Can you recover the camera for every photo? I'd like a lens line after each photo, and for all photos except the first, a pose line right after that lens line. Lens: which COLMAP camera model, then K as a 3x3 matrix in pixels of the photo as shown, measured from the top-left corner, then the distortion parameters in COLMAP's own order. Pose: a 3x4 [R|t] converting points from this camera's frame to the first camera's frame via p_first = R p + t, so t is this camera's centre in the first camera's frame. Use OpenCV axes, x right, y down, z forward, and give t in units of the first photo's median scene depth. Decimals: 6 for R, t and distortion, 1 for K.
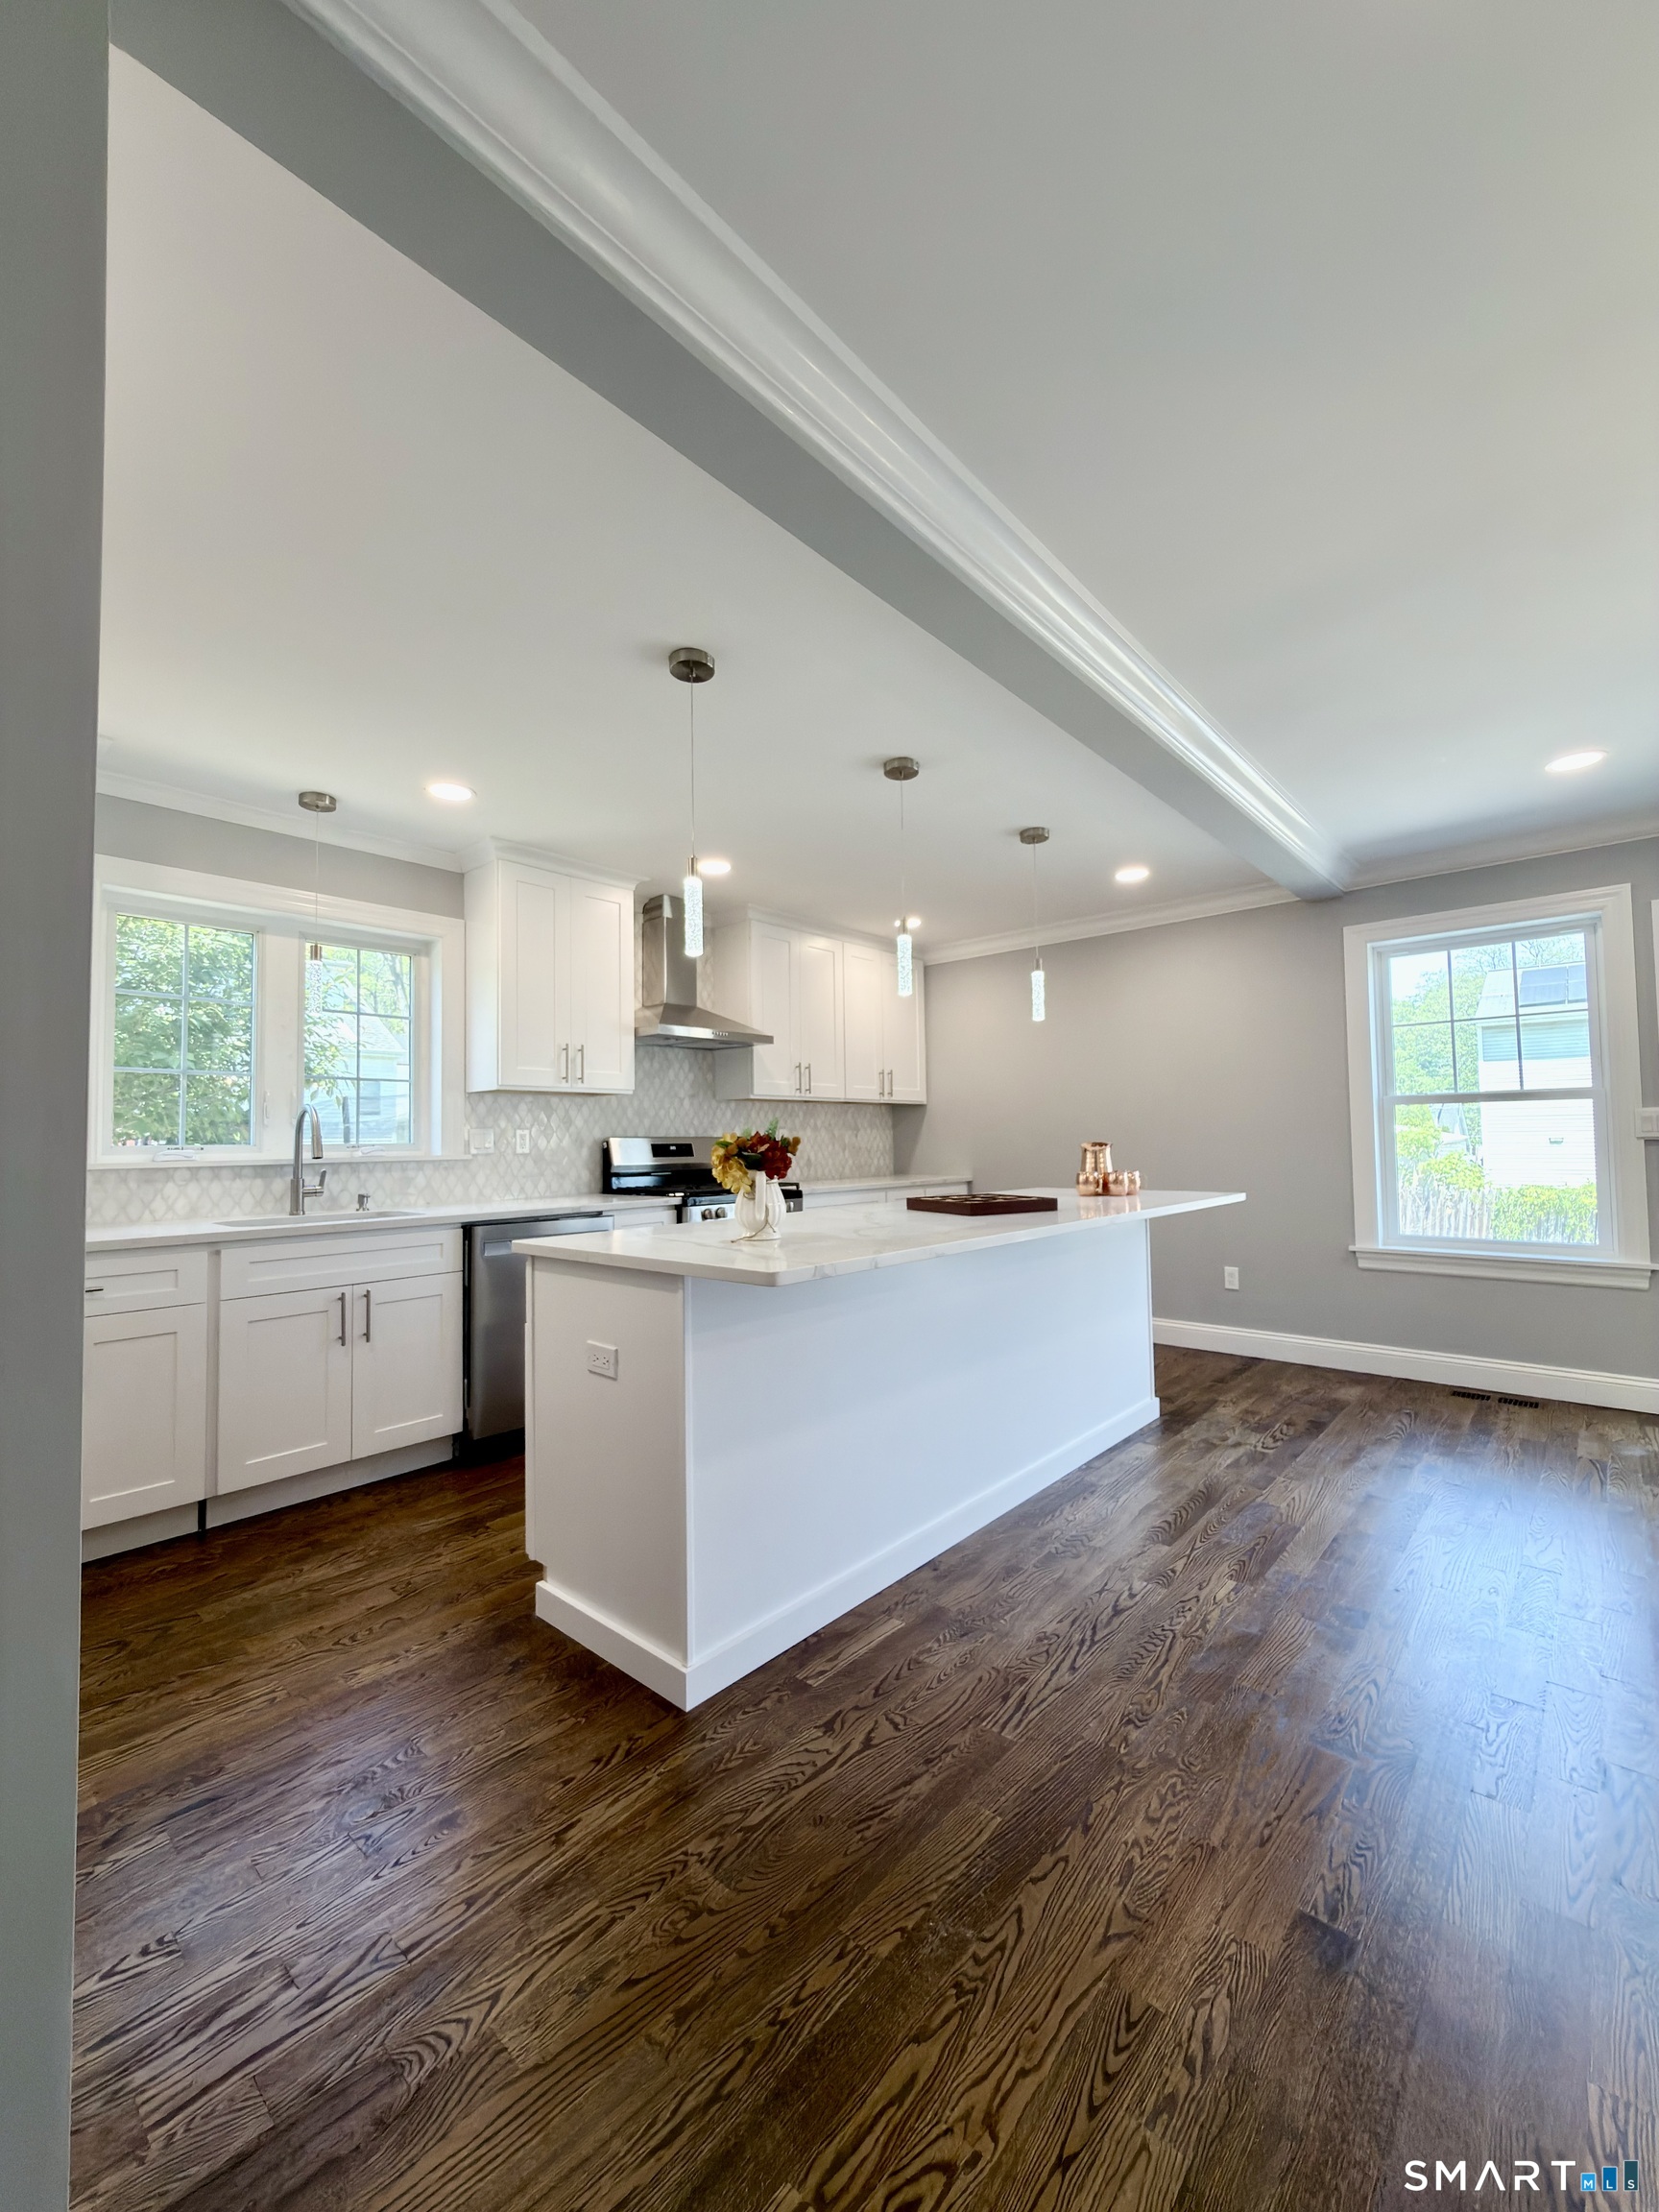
lens RADIAL K [[879.6, 0, 829.5], [0, 879.6, 1106.0], [0, 0, 1]] dist [0.001981, 0.000161]
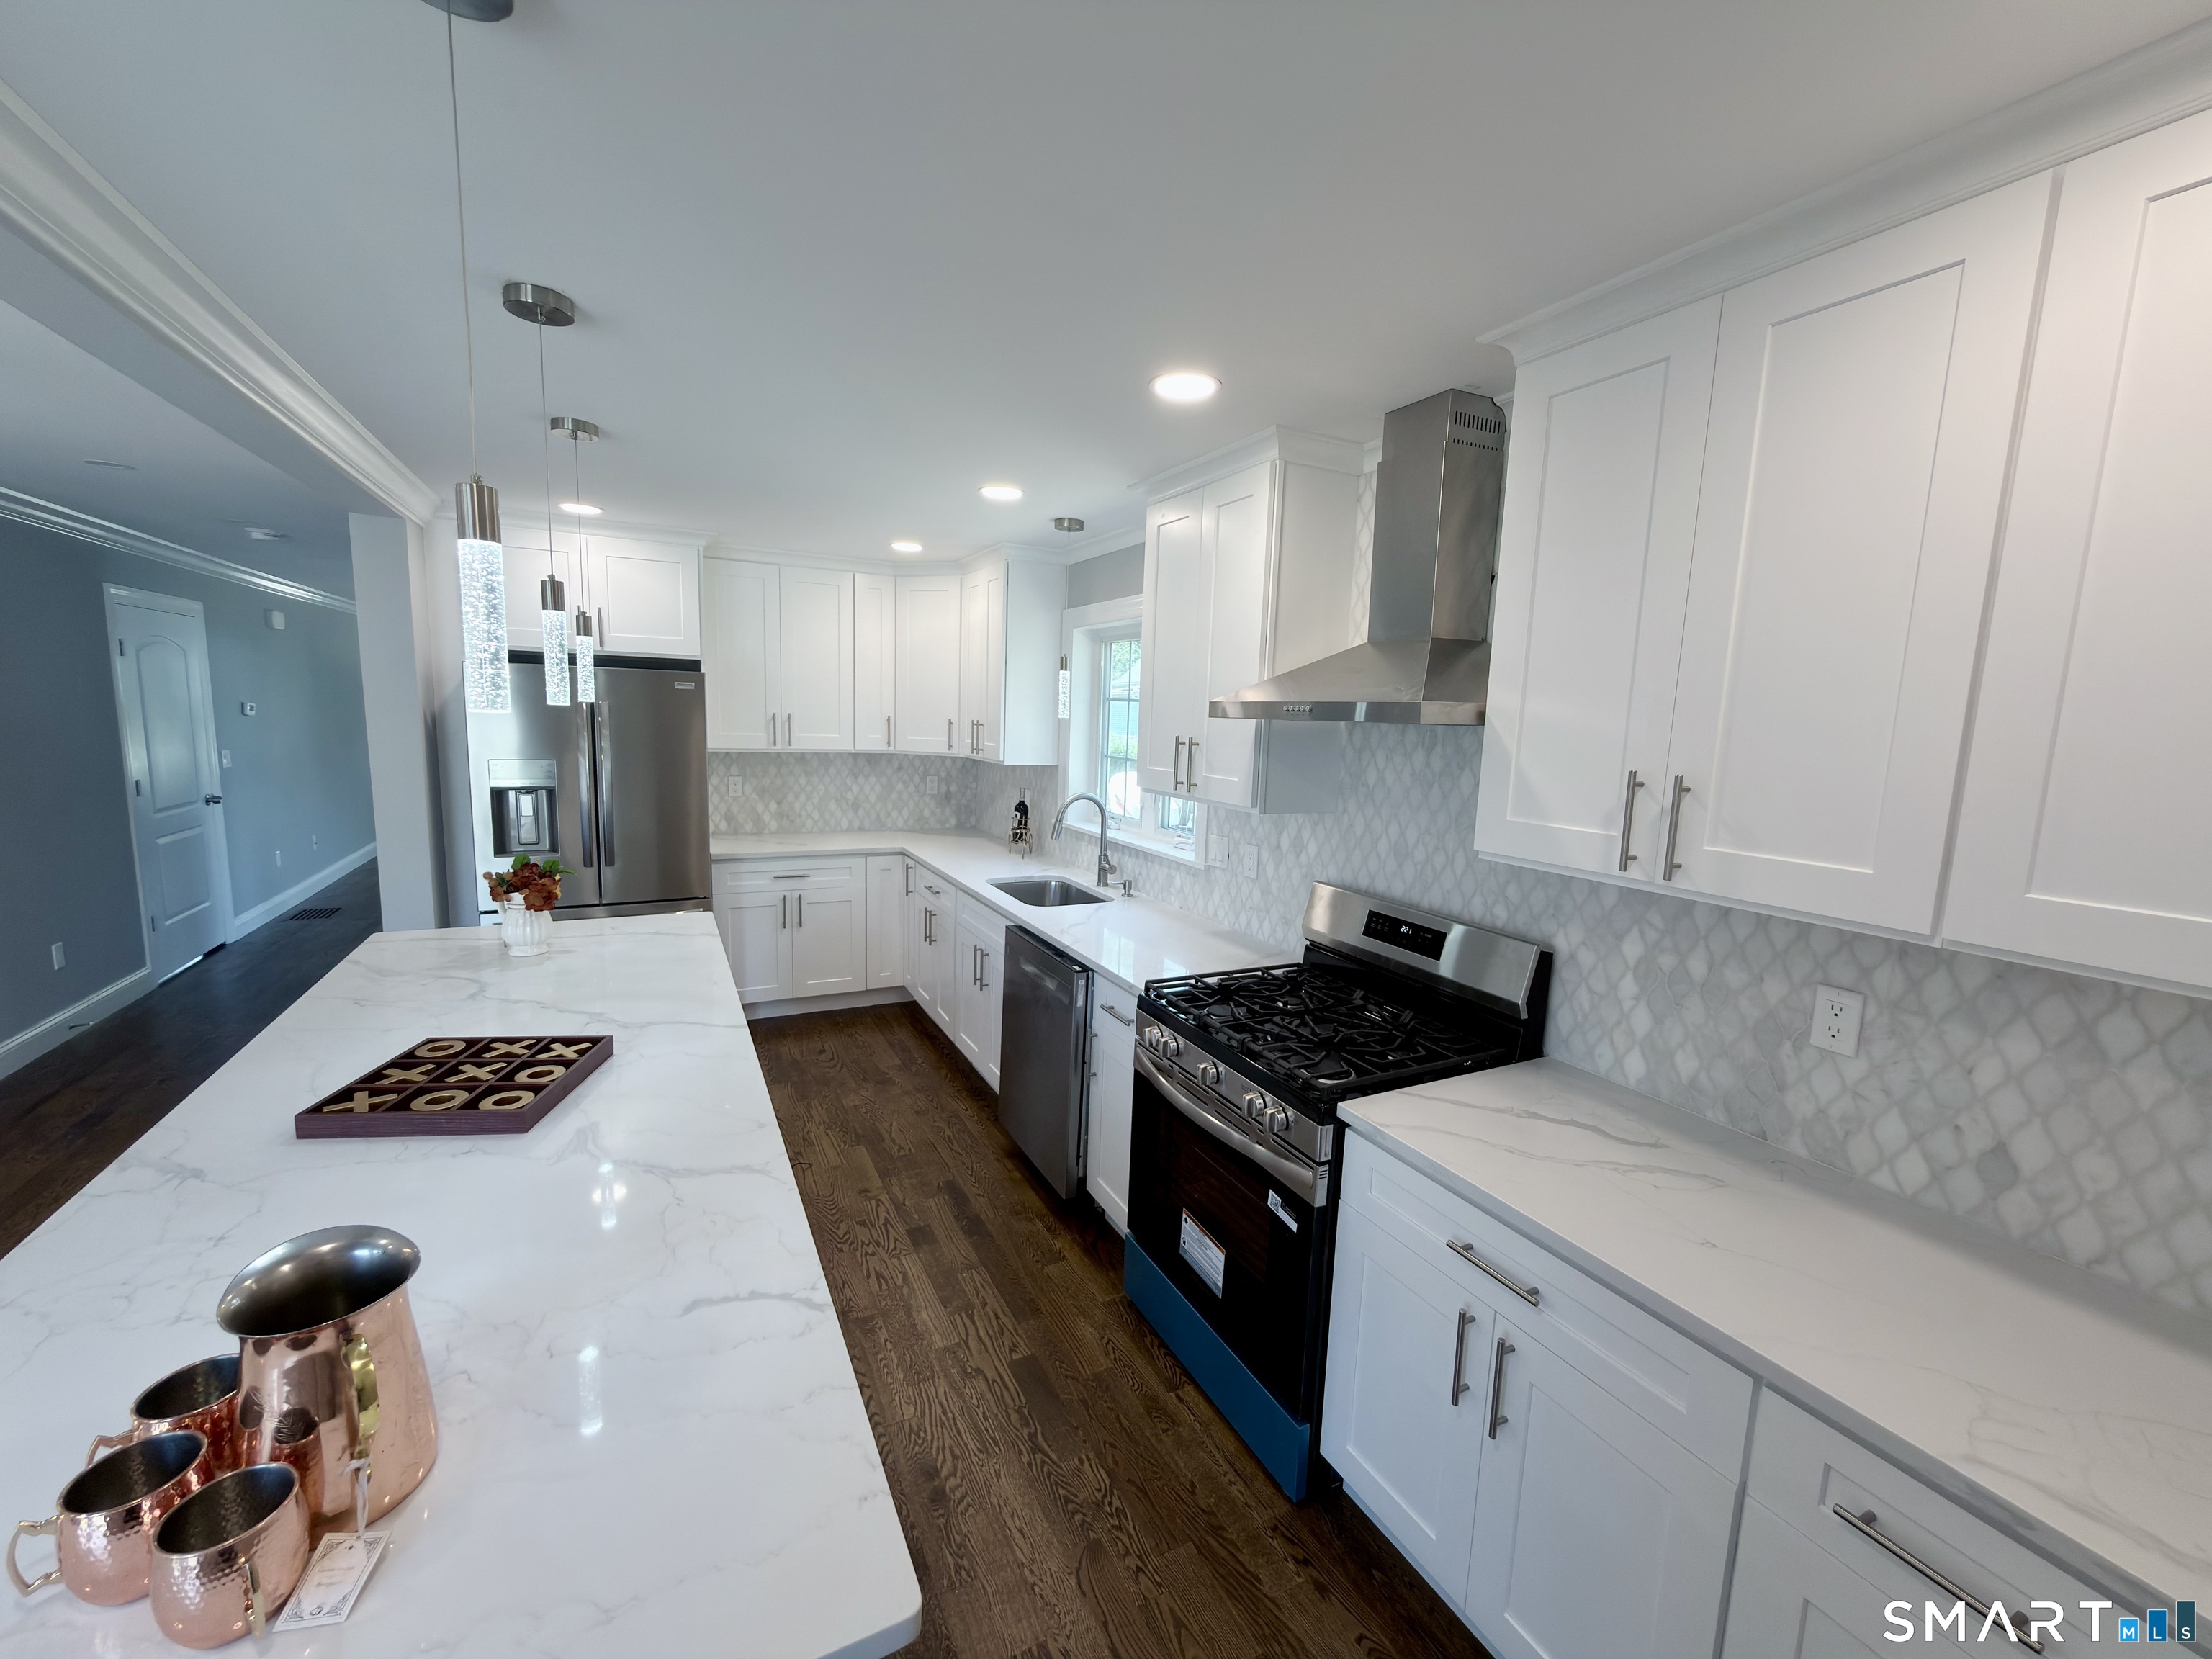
lens RADIAL K [[879.6, 0, 1106.0], [0, 879.6, 829.5], [0, 0, 1]] dist [0.001981, 0.000161]
pose [[-0.362160, 0.116280, -0.924834, 0.367423], [-0.002387, 0.992069, 0.125668, -0.077023], [0.932113, 0.047719, -0.359011, 1.093466]]
